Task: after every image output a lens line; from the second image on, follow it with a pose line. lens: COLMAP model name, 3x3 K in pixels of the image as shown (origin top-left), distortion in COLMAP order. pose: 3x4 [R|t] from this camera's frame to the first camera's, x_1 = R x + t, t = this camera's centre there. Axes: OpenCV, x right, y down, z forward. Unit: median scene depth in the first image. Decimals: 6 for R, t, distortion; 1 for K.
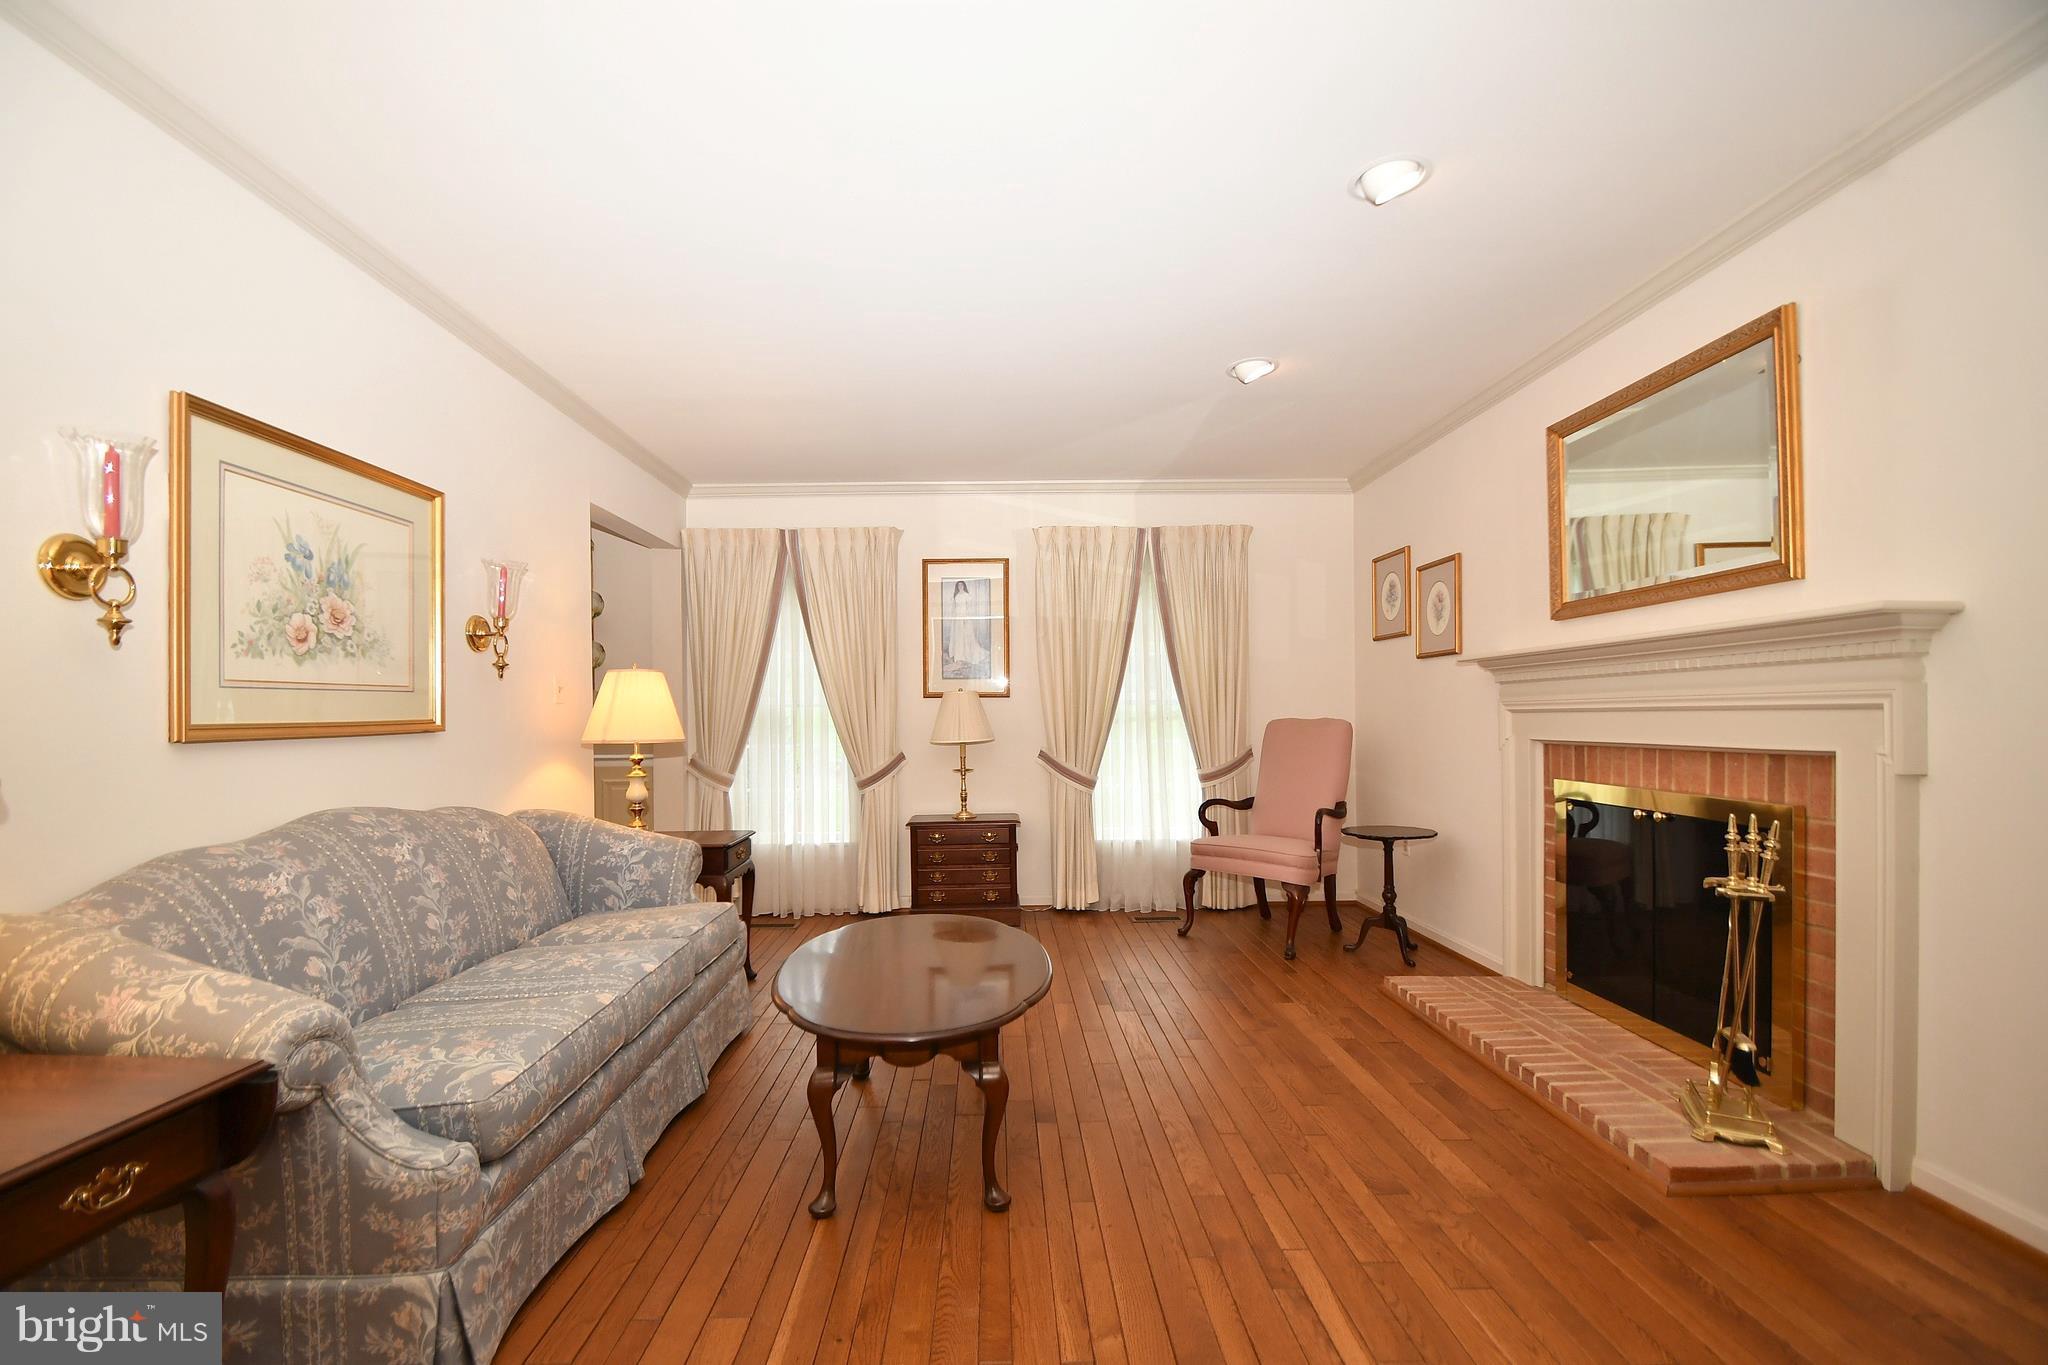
lens RADIAL K [[904.1, 0, 991.9], [0, 904.1, 705.9], [0, 0, 1]] dist [-0.003654, -0.005198]
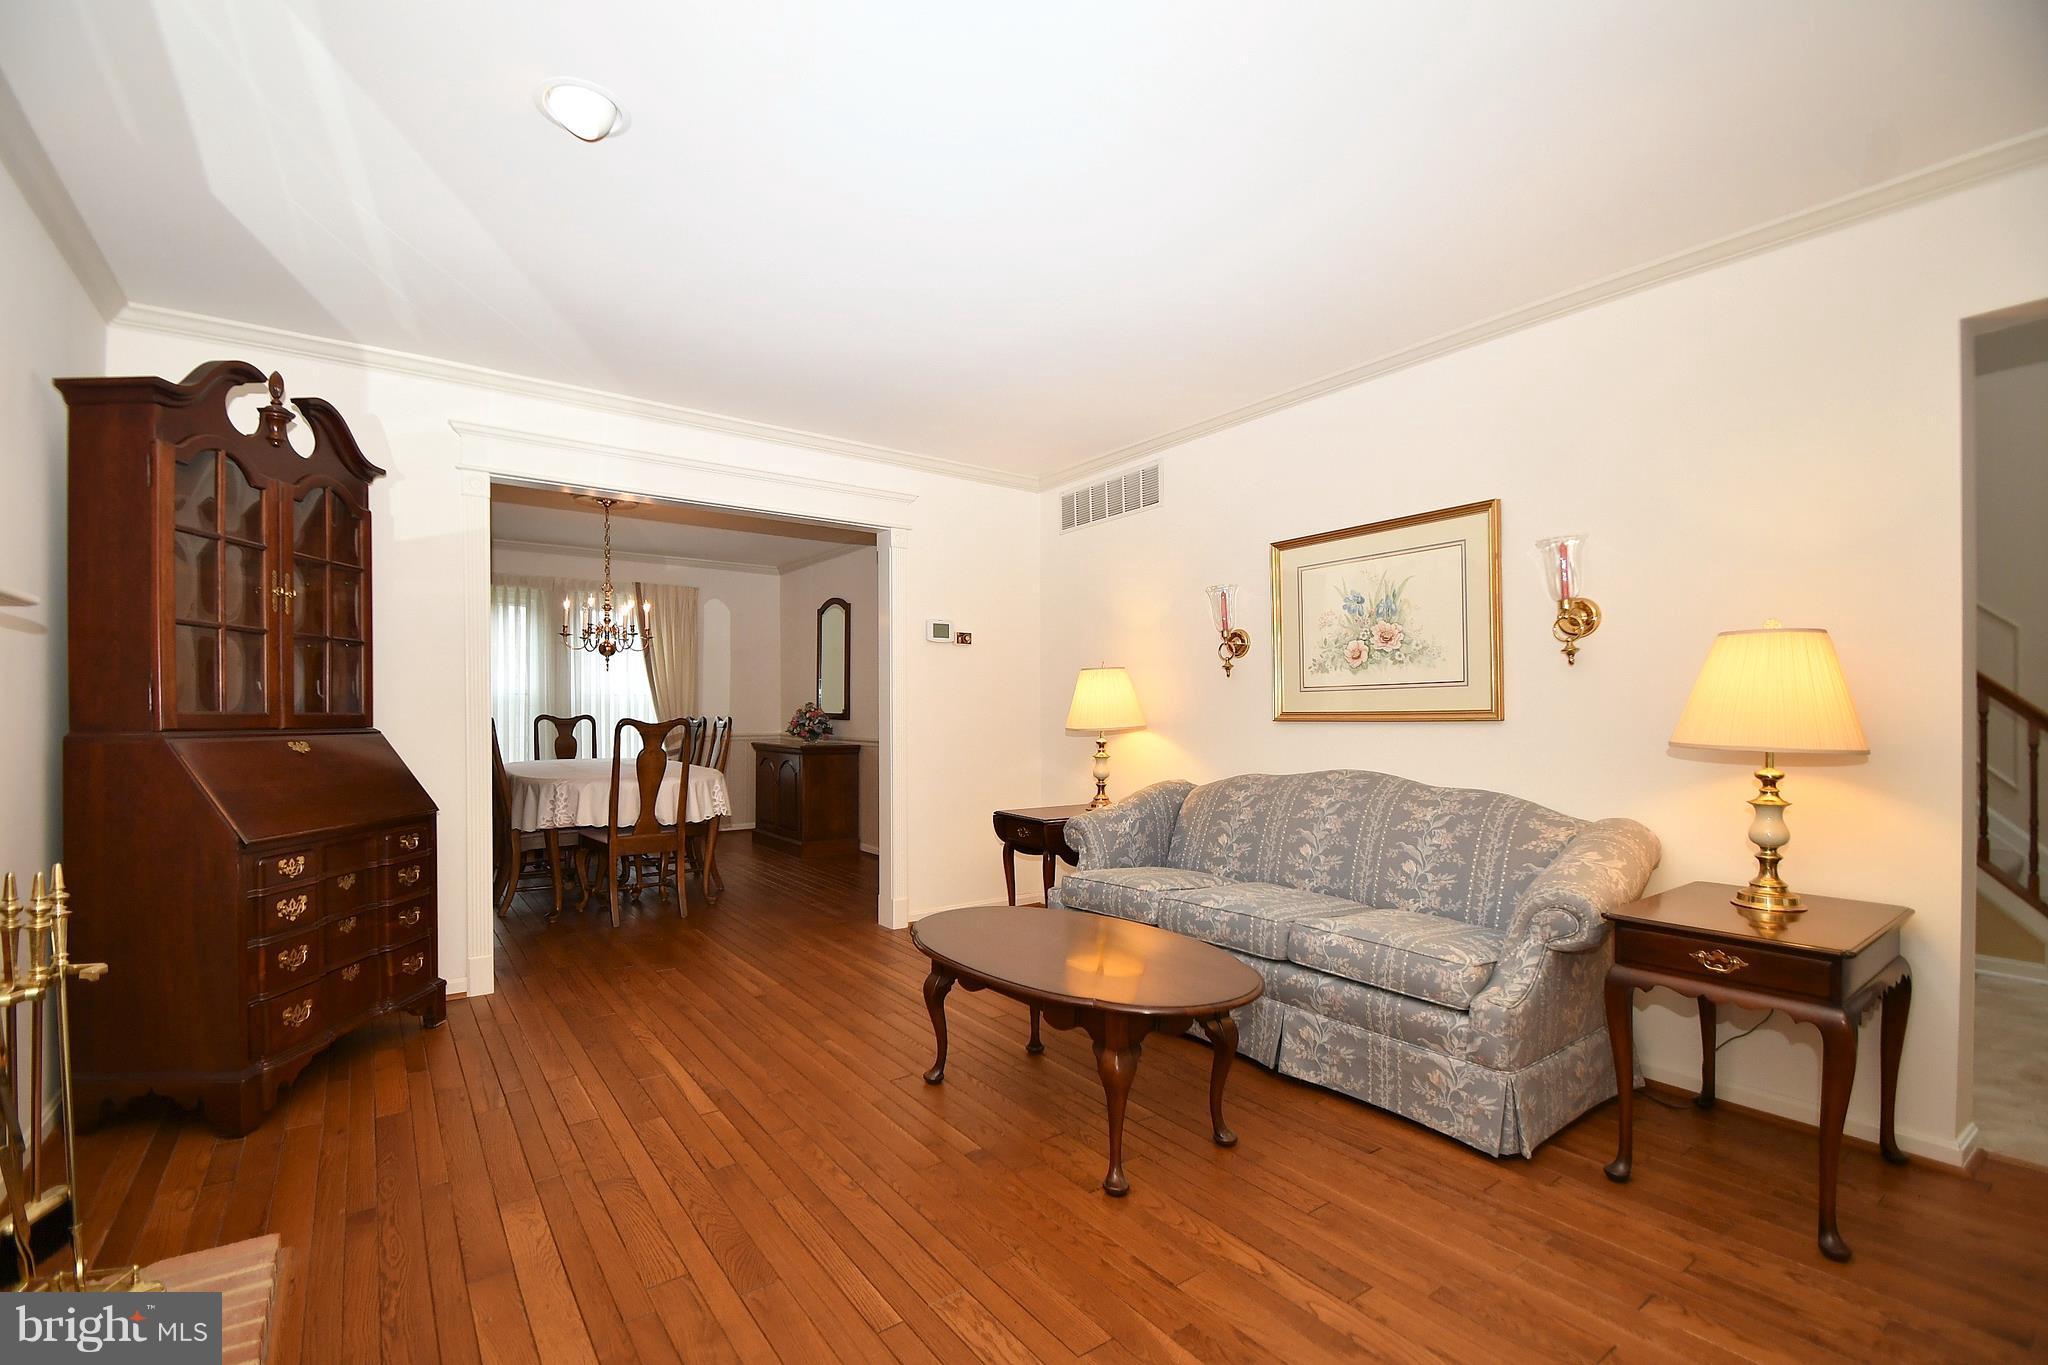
lens RADIAL K [[904.1, 0, 1022.9], [0, 904.1, 714.3], [0, 0, 1]] dist [-0.003654, -0.005198]
pose [[-0.810156, 0.015089, -0.586021, 0.439673], [0.017069, 0.999852, 0.002147, 0.009598], [0.585966, -0.008263, -0.810293, 1.321794]]
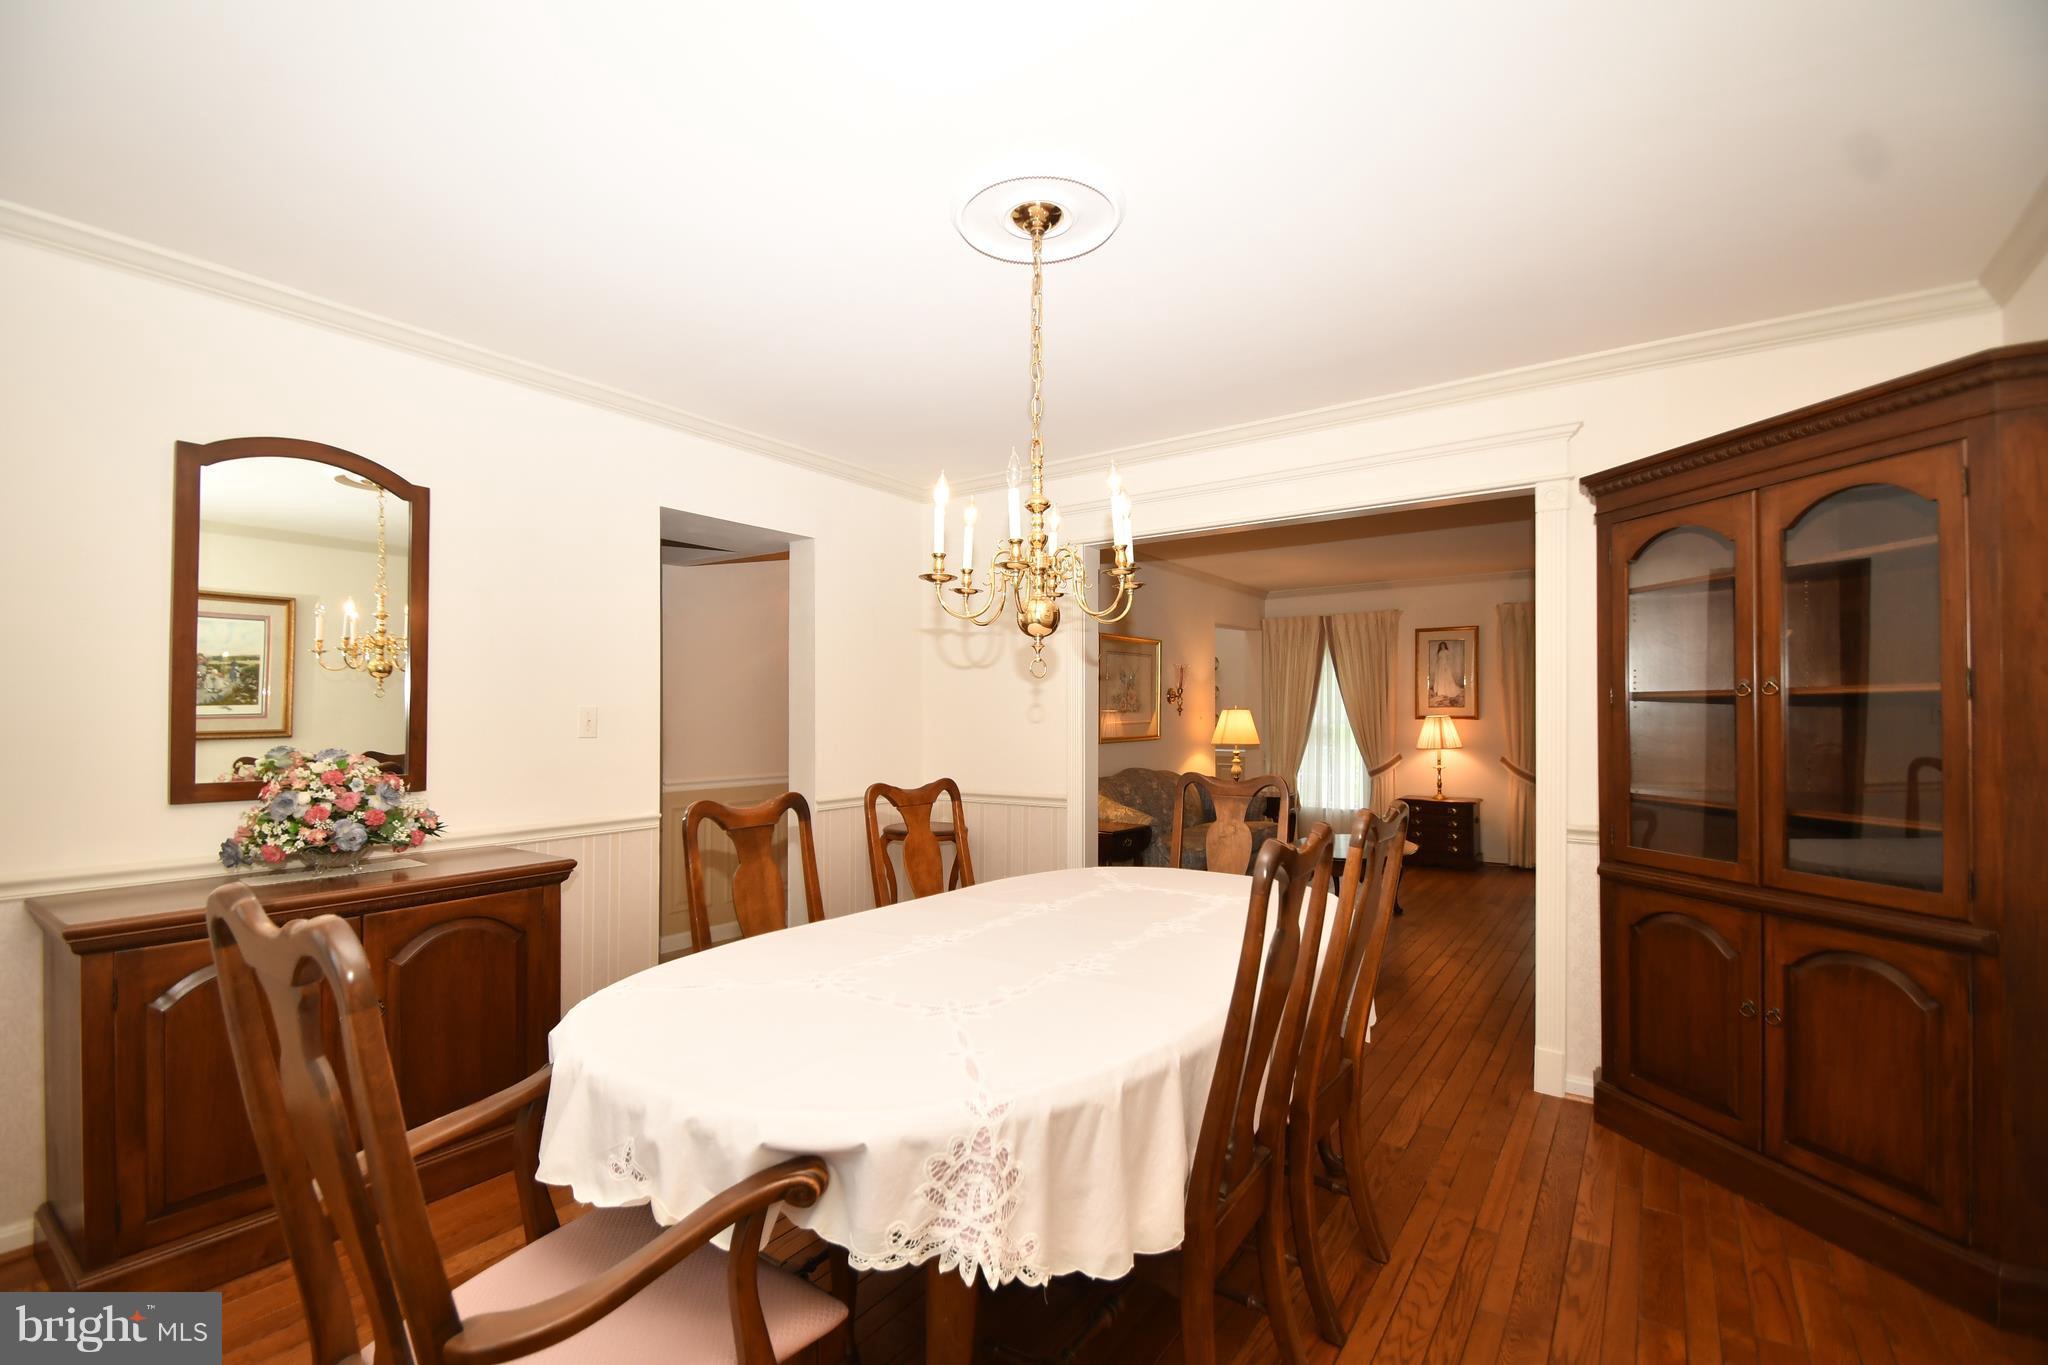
lens RADIAL K [[904.1, 0, 1026.1], [0, 904.1, 695.5], [0, 0, 1]] dist [-0.003654, -0.005198]
pose [[0.823366, 0.004099, -0.567496, 0.391819], [-0.005308, 0.999986, -0.000479, -0.070500], [0.567486, 0.003407, 0.823376, -0.994227]]
